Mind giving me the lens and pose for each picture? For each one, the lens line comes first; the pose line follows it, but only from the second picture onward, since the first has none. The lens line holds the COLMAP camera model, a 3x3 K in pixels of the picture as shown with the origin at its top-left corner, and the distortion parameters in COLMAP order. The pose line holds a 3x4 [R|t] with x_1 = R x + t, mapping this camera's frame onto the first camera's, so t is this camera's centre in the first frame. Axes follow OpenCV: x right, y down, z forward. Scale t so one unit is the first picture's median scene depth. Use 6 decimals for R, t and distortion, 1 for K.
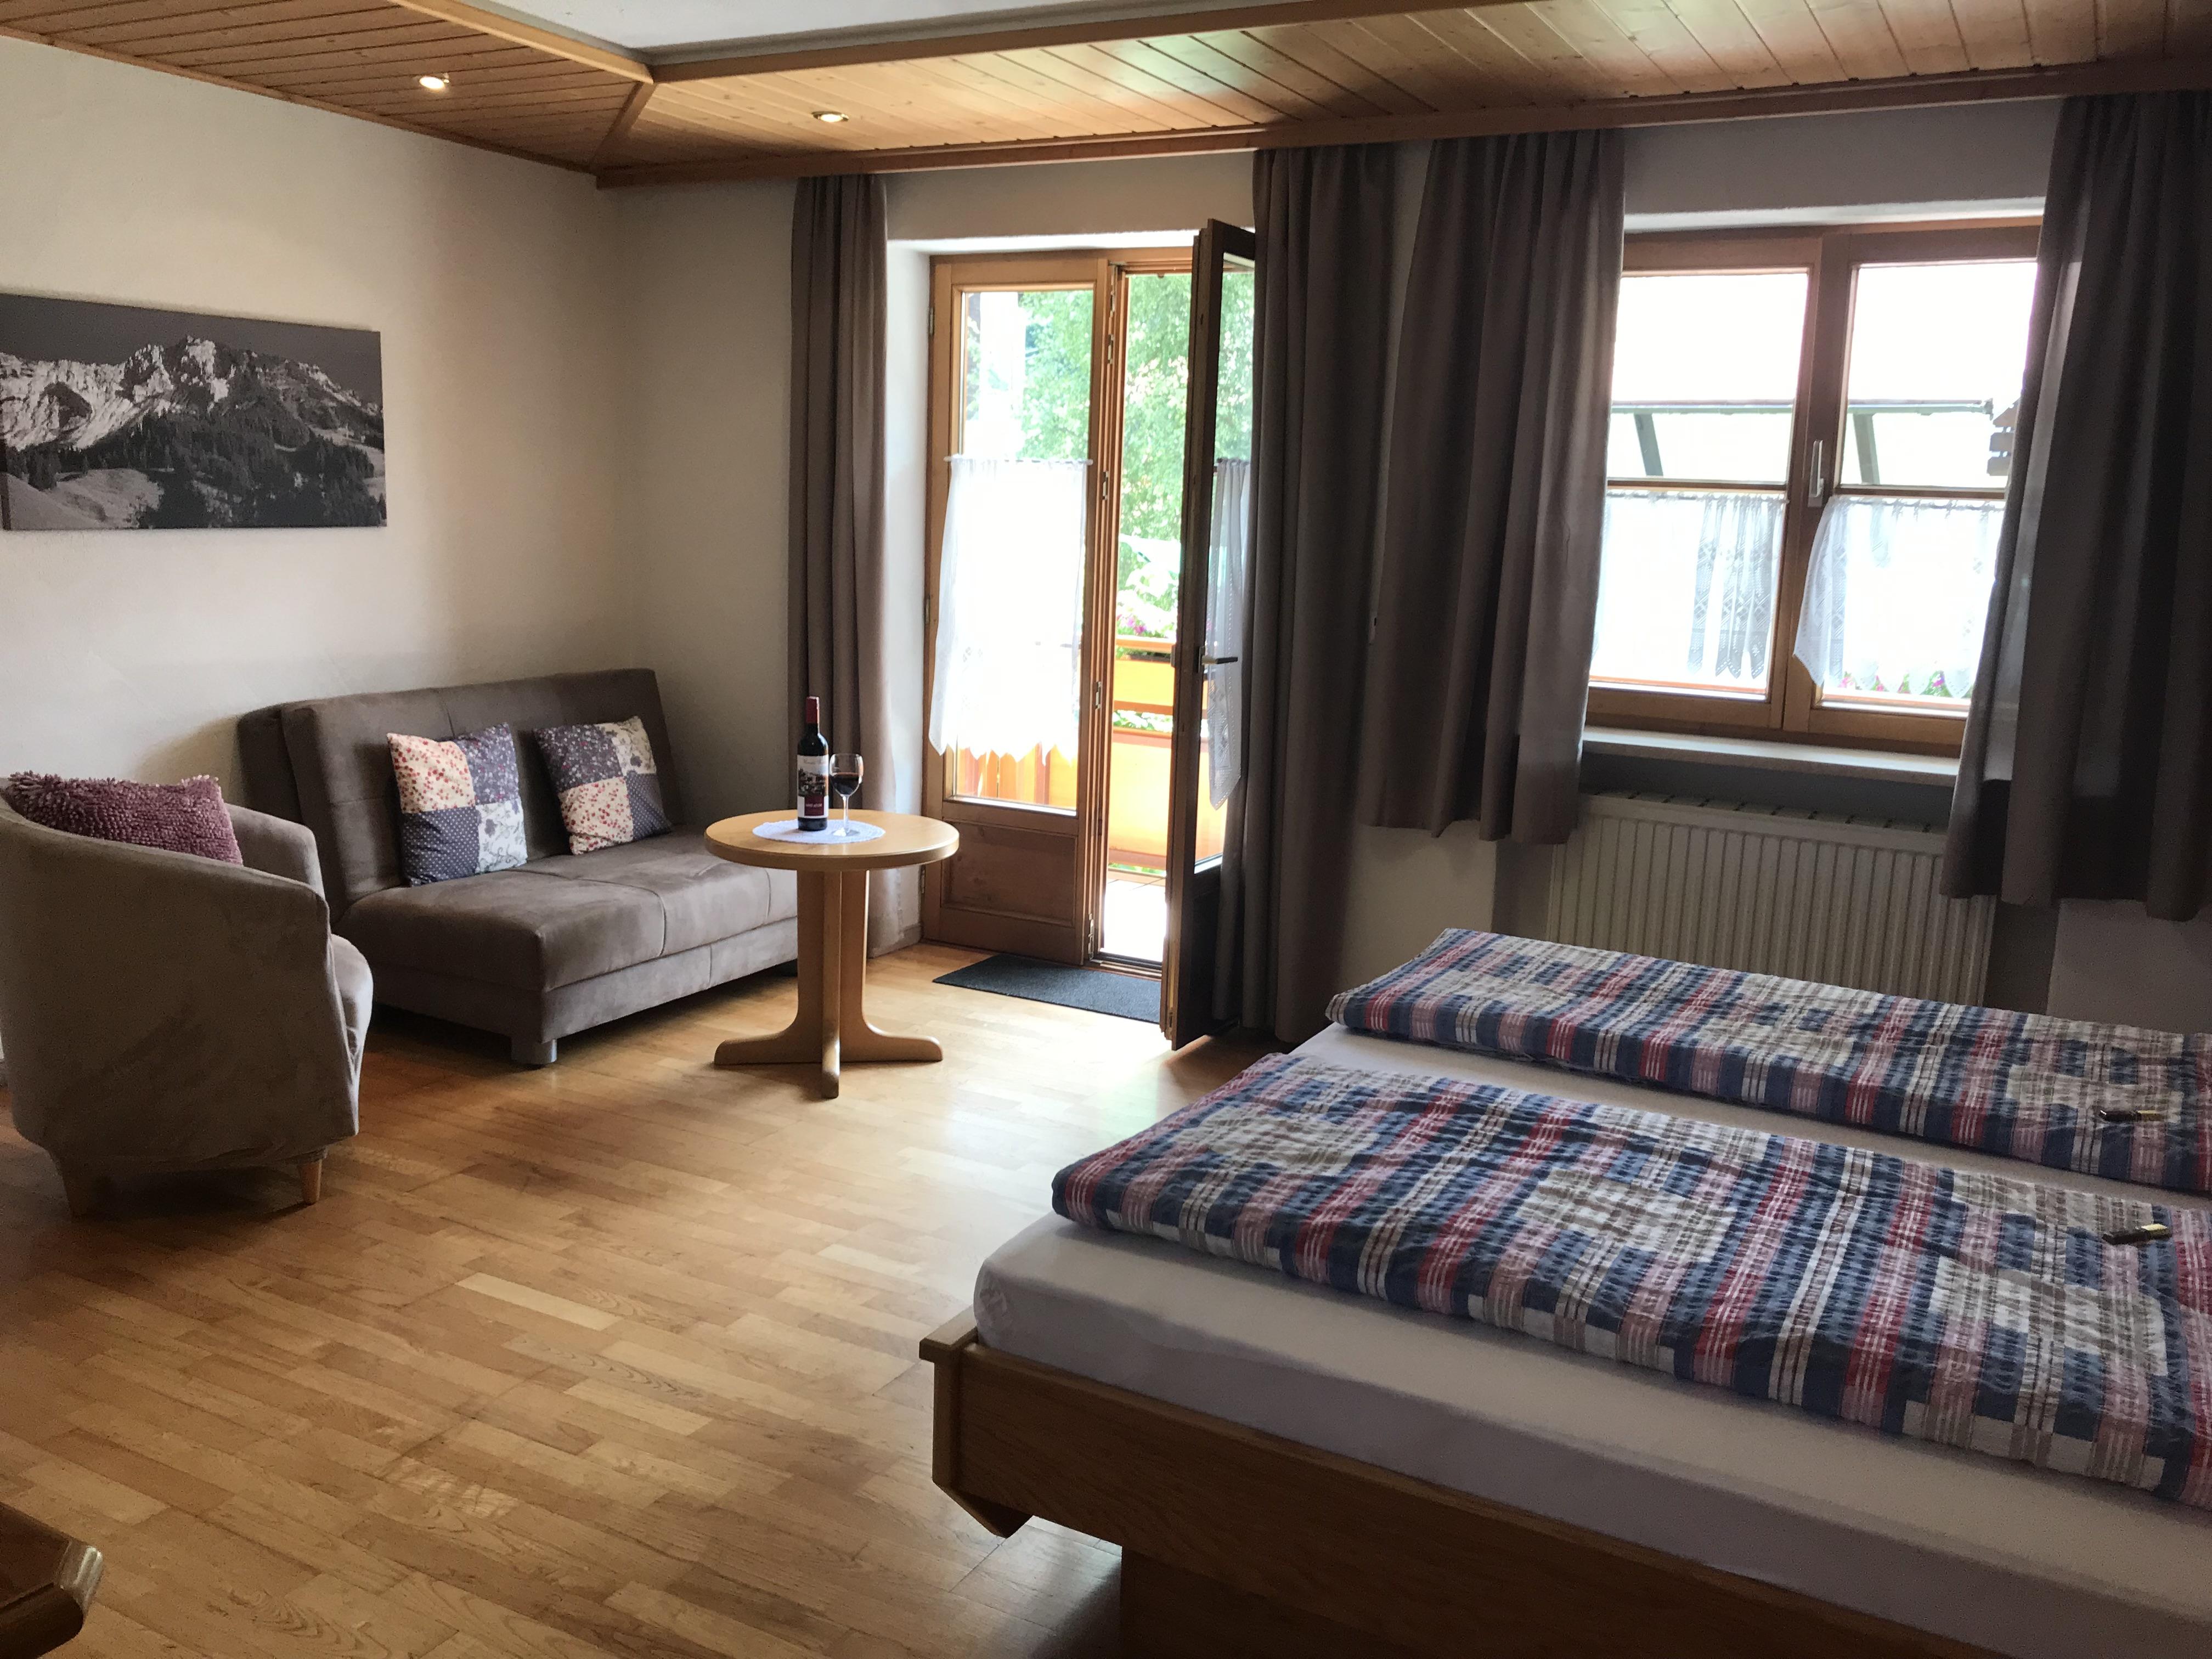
lens RADIAL K [[1826.9, 0, 1113.4], [0, 1826.9, 818.4], [0, 0, 1]] dist [0.009537, 0.003963]
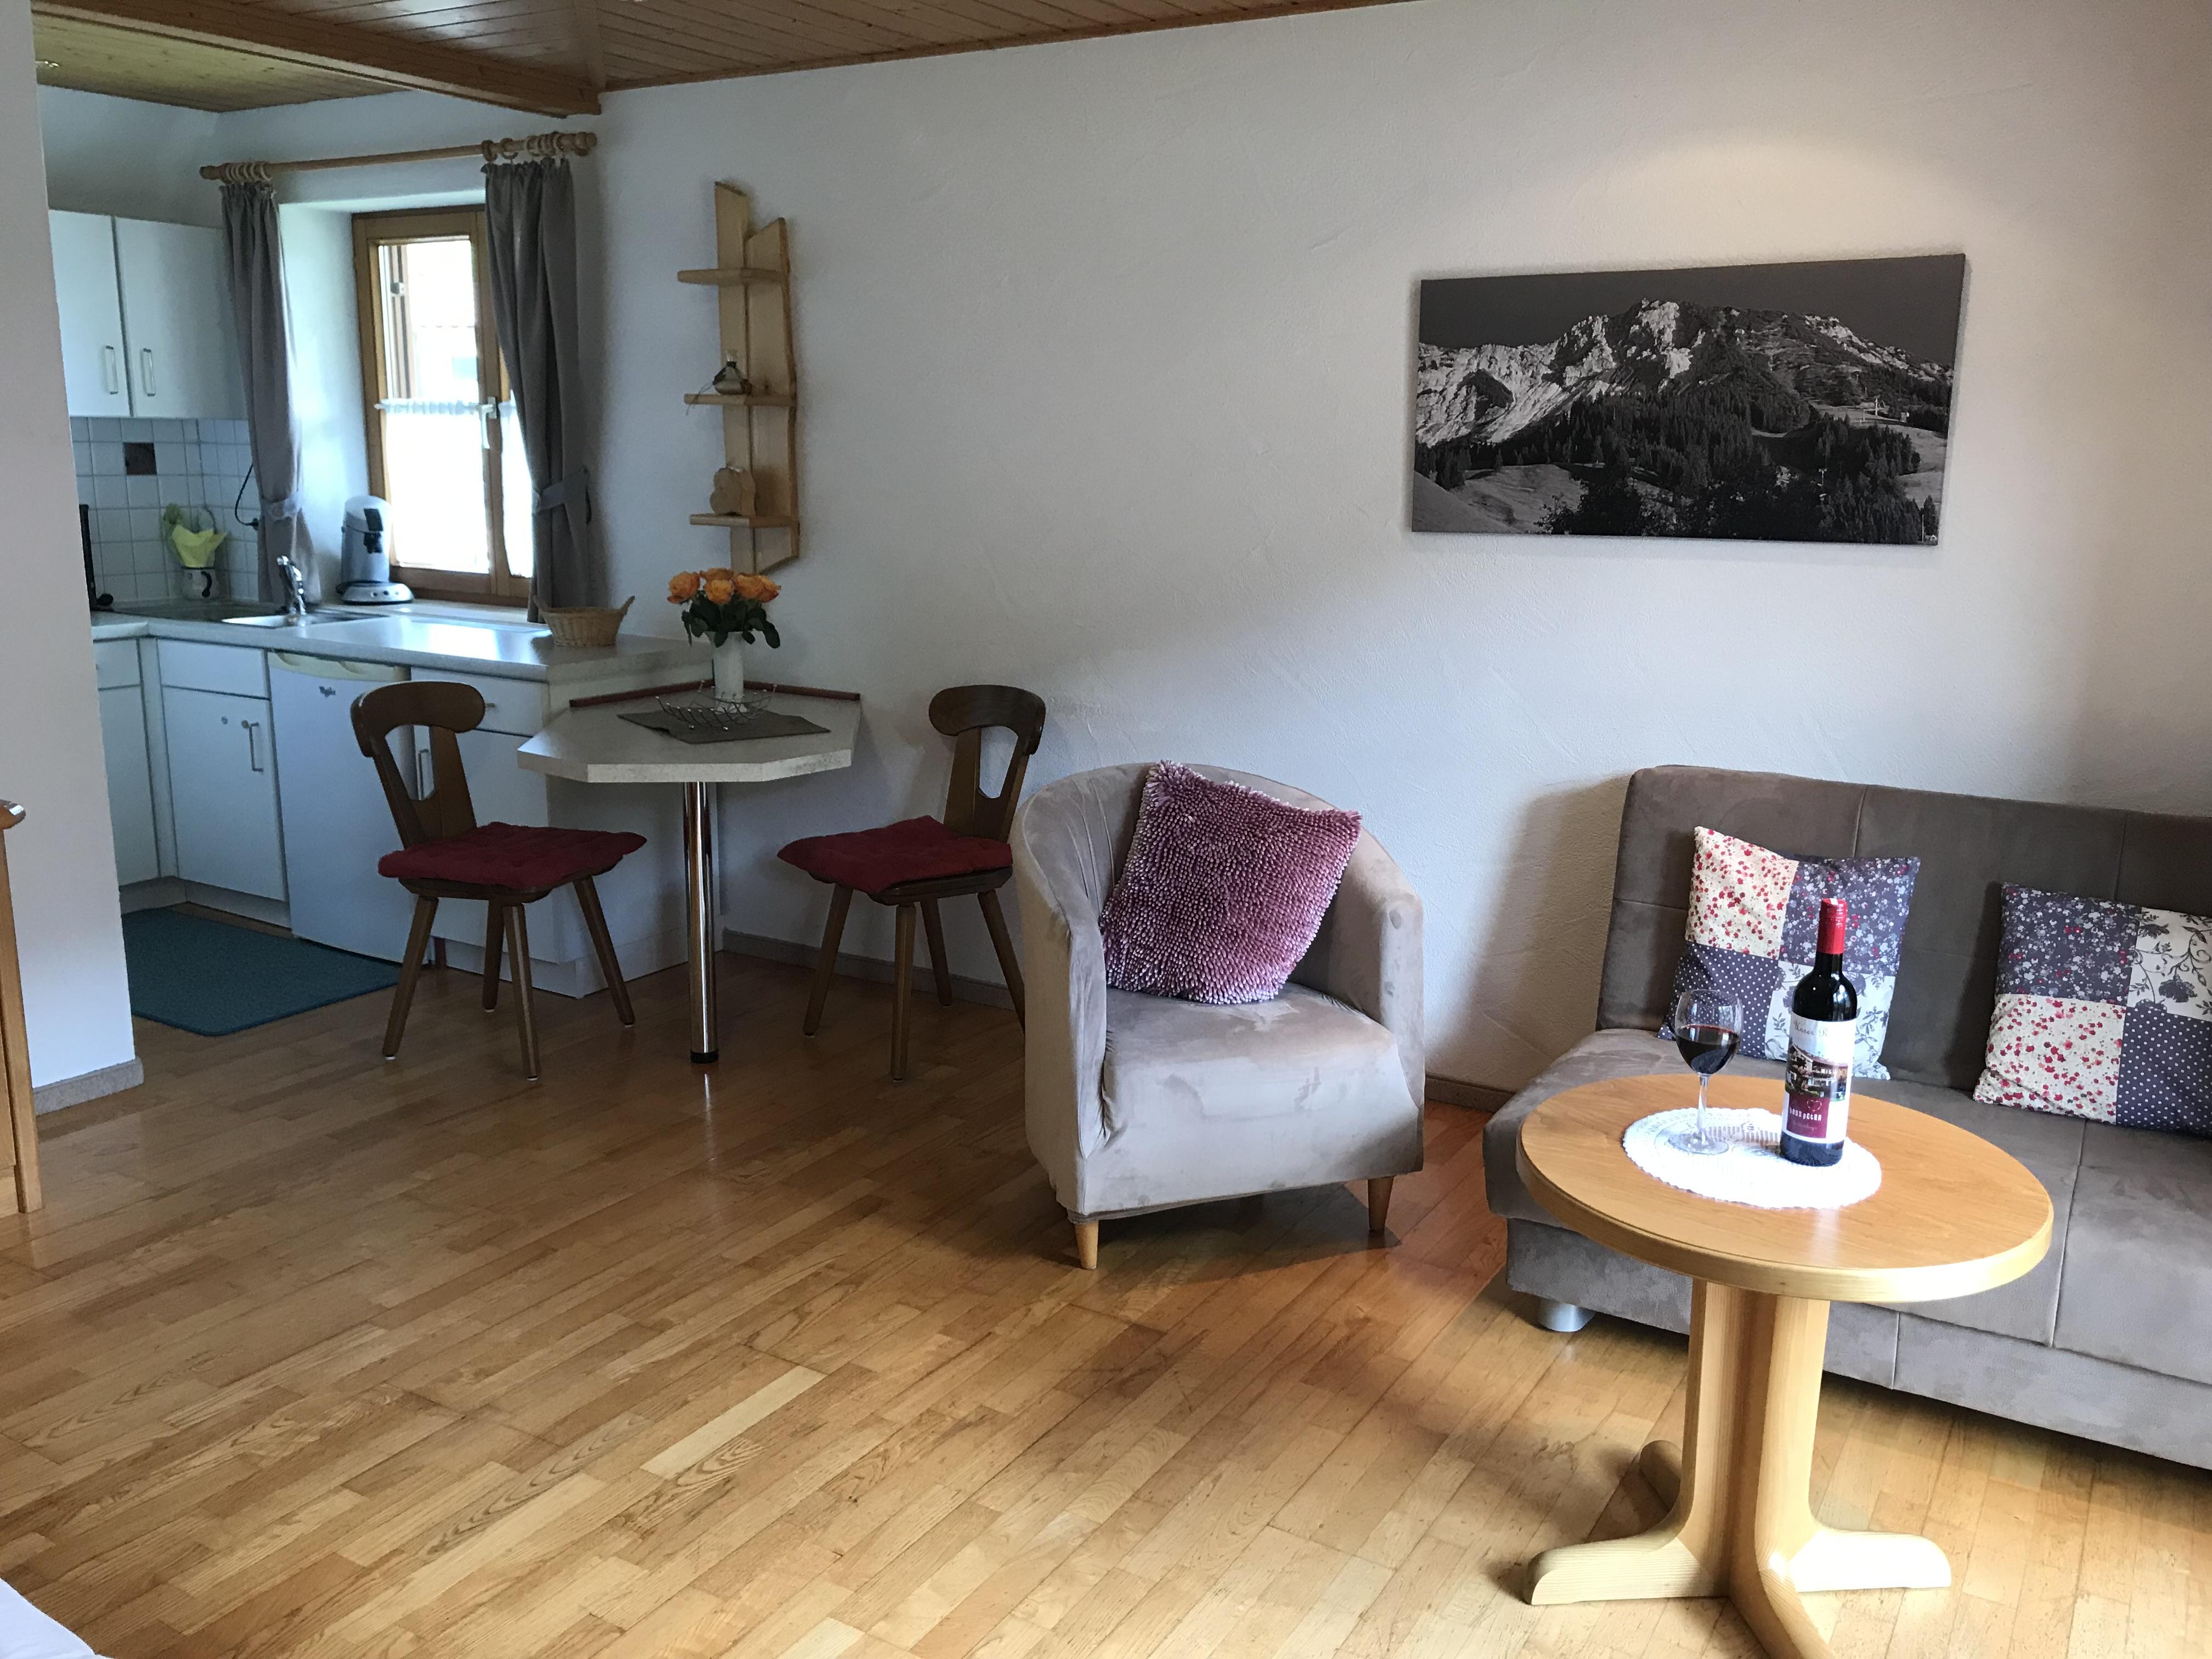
lens RADIAL K [[1826.9, 0, 1113.4], [0, 1826.9, 818.4], [0, 0, 1]] dist [0.009537, 0.003963]
pose [[-0.065351, 0.171036, -0.983095, 0.346168], [-0.188216, 0.965404, 0.180470, -0.144715], [0.979951, 0.196828, -0.030898, 0.846907]]
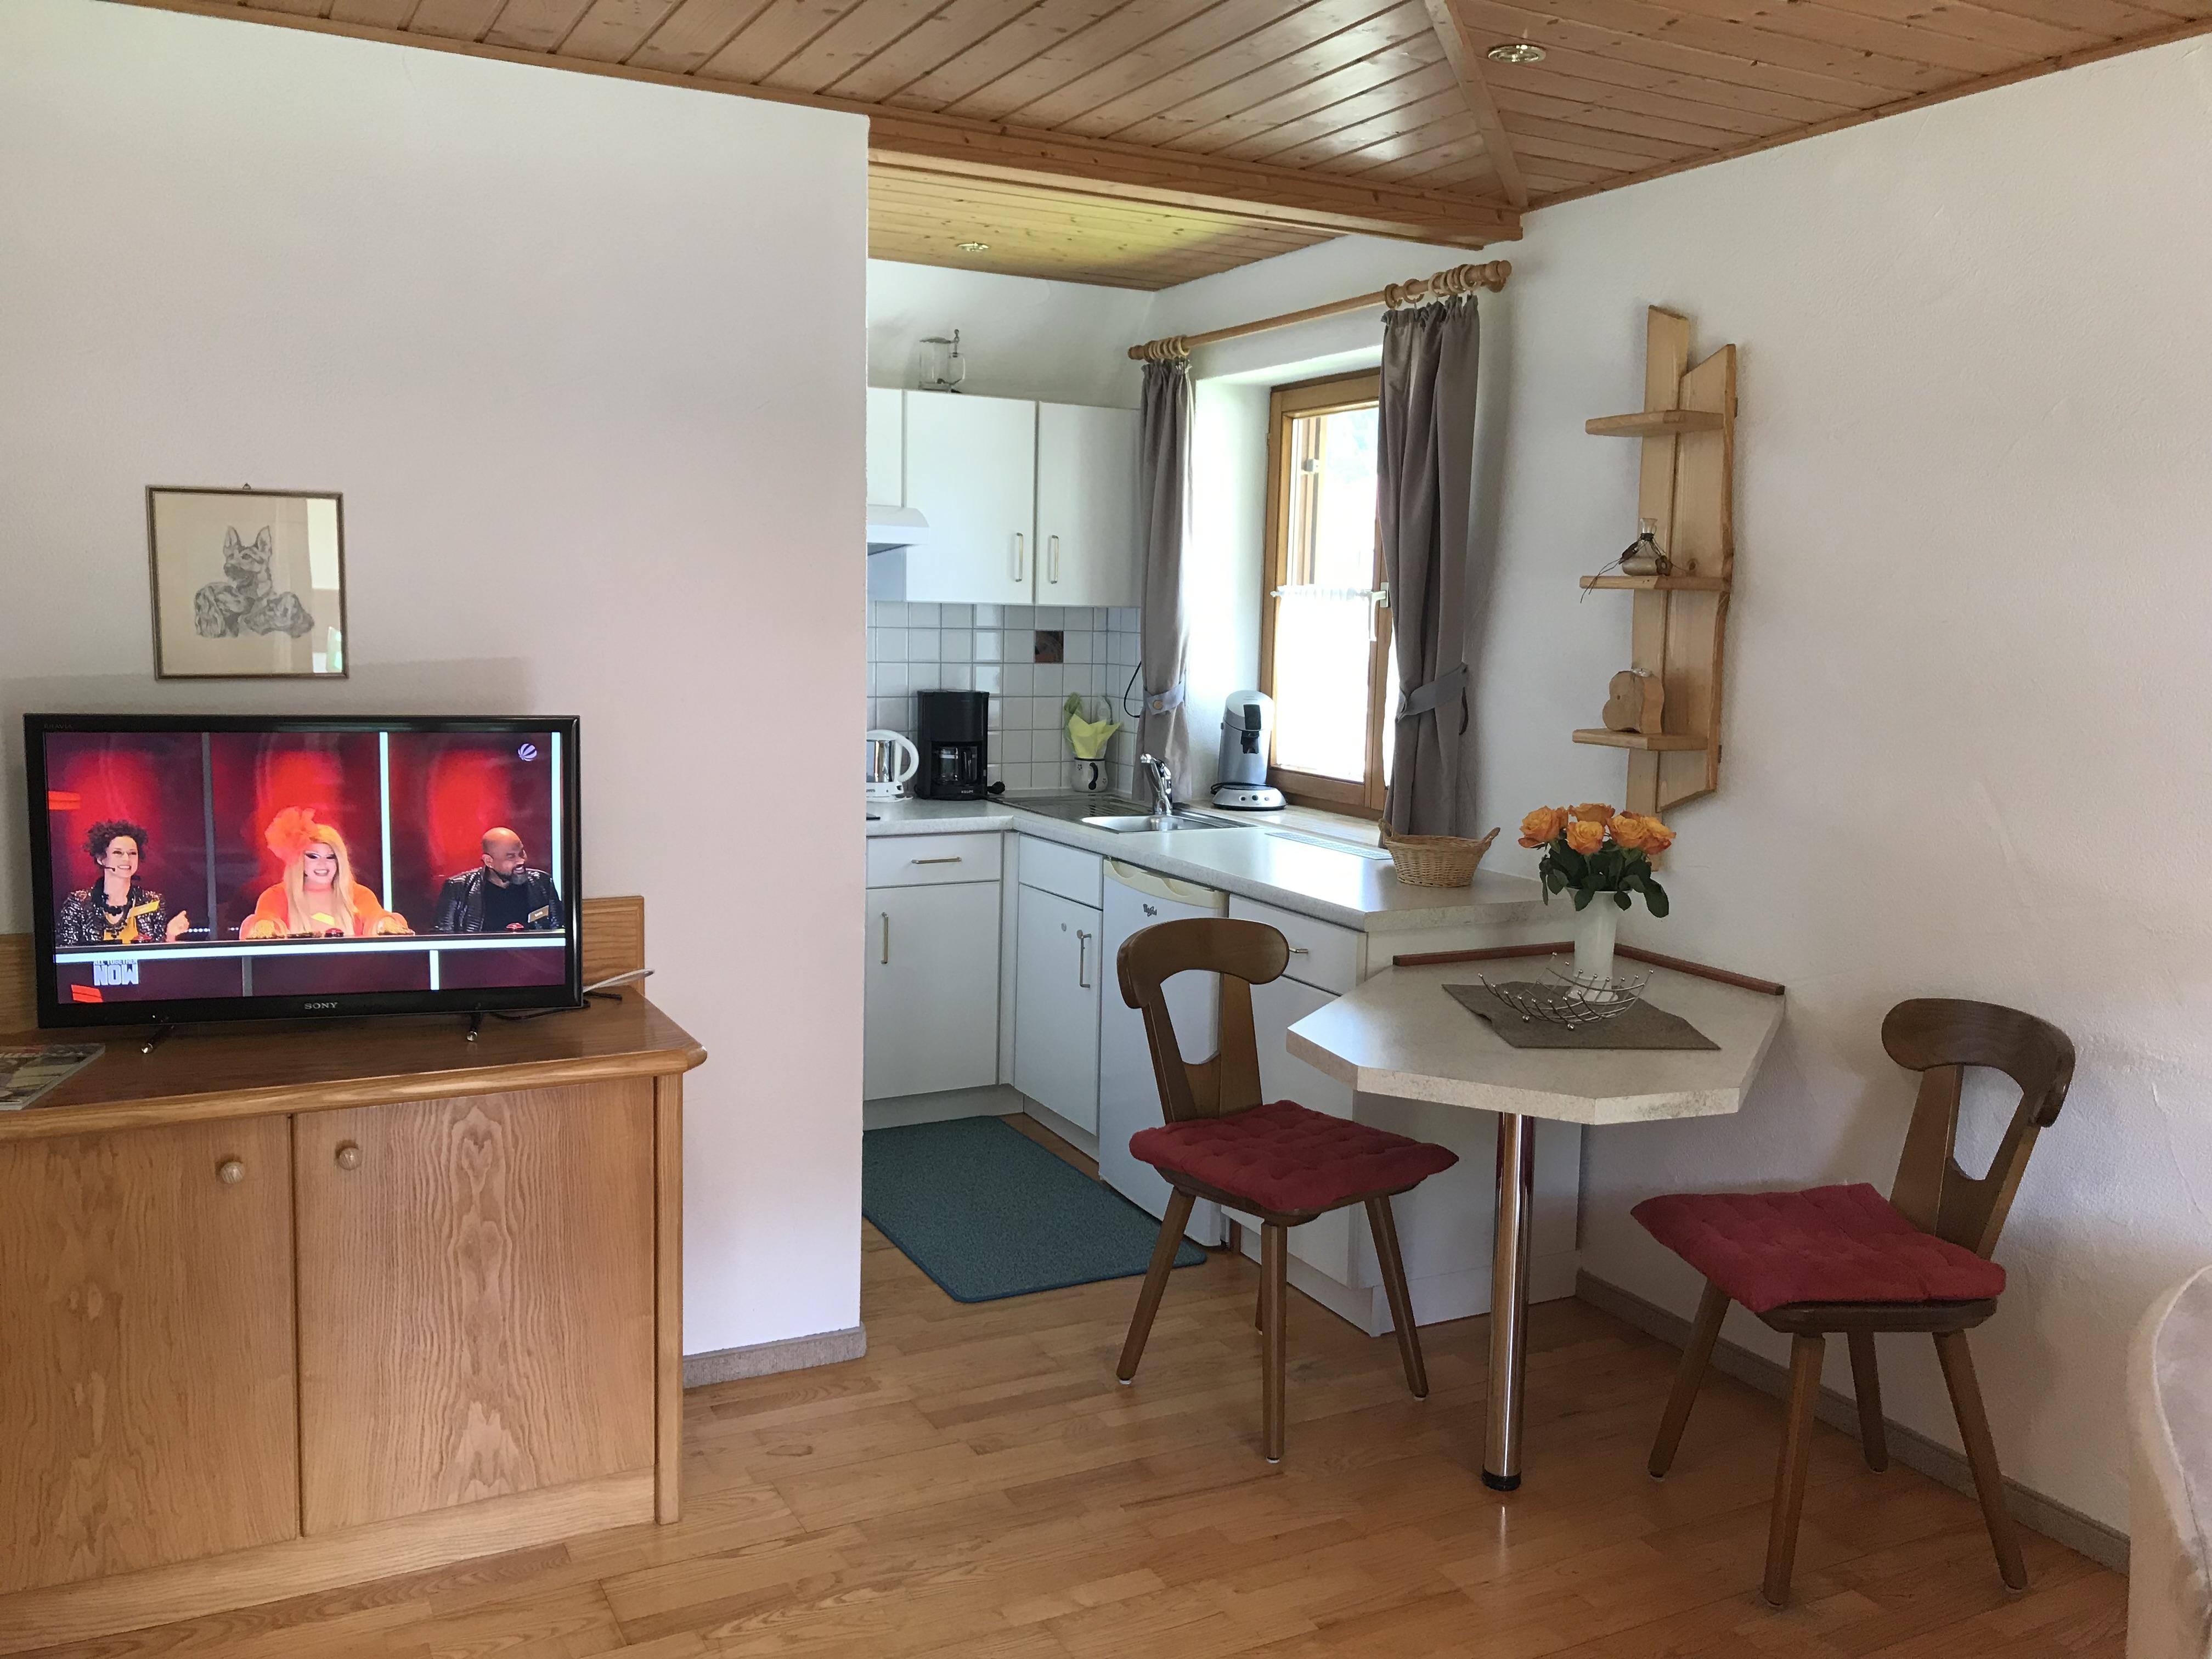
lens RADIAL K [[1826.9, 0, 1113.4], [0, 1826.9, 818.4], [0, 0, 1]] dist [0.009537, 0.003963]
pose [[-0.563174, 0.045345, -0.825093, 0.089114], [-0.187012, 0.965593, 0.180713, -0.147558], [0.804898, 0.256076, -0.535317, 0.820829]]
